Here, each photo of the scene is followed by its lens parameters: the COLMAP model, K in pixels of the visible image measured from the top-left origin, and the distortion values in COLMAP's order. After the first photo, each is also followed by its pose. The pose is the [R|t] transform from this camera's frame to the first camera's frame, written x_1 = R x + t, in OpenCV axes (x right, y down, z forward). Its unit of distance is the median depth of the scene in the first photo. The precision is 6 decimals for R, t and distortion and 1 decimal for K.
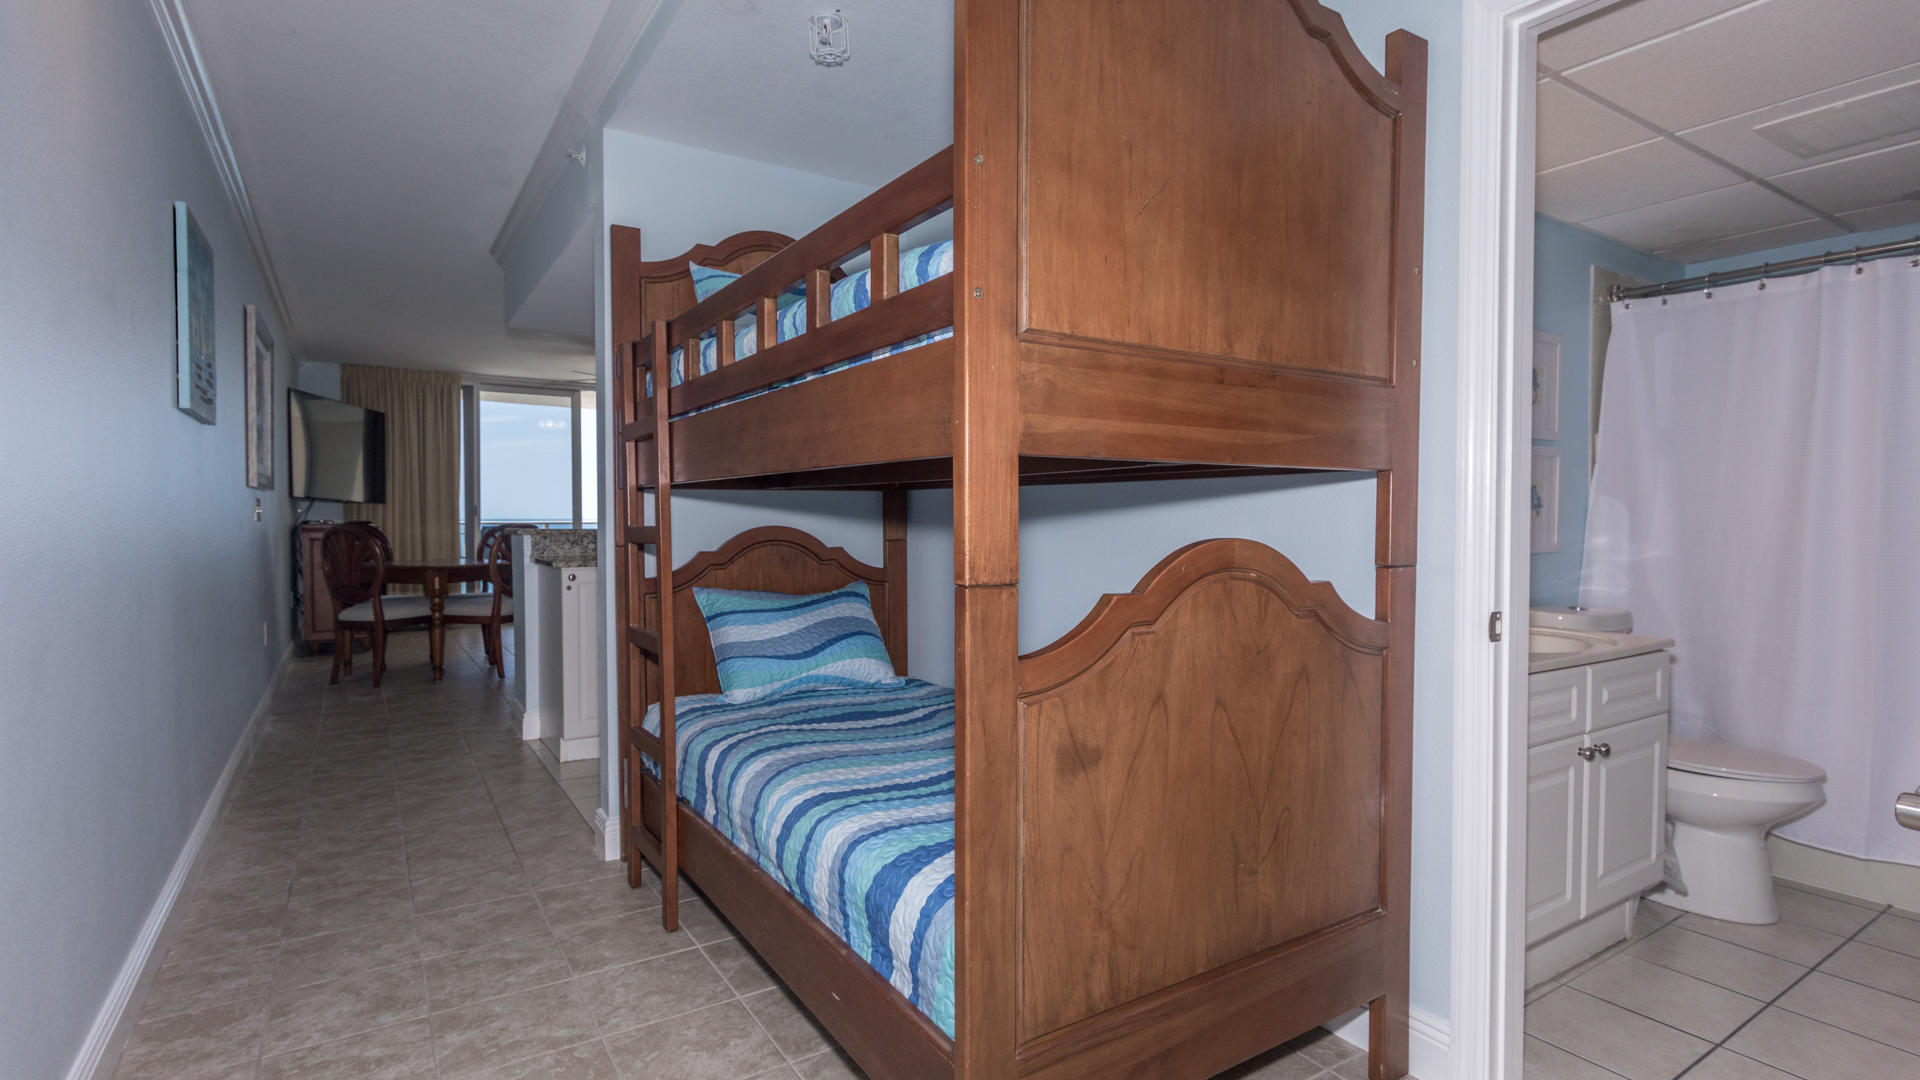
lens RADIAL K [[926.2, 0, 958.3], [0, 926.2, 545.3], [0, 0, 1]] dist [0.004591, -0.001180]
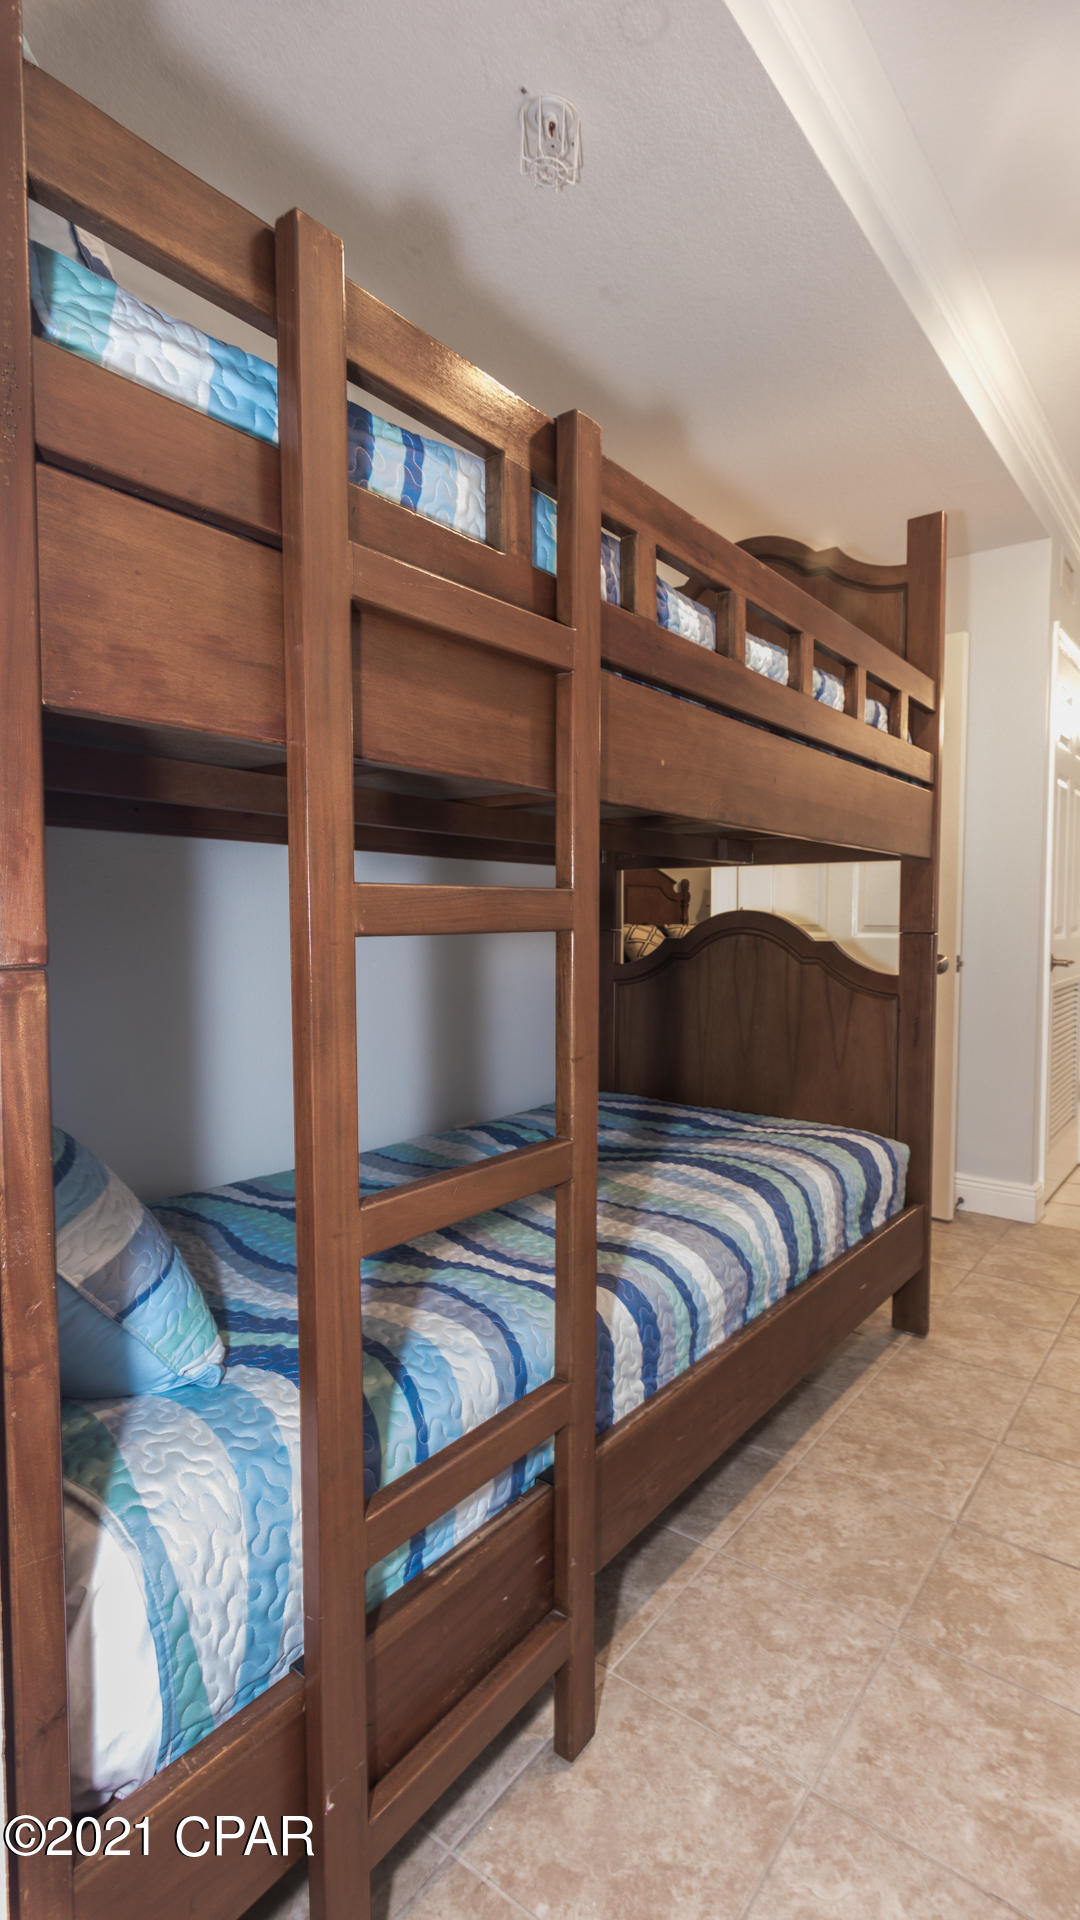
lens RADIAL K [[926.2, 0, 545.1], [0, 926.2, 958.9], [0, 0, 1]] dist [0.004591, -0.001180]
pose [[-0.317235, -0.054012, 0.946808, -0.968825], [0.022474, 0.997668, 0.064444, -0.045416], [-0.948081, 0.041723, -0.315282, 1.487289]]
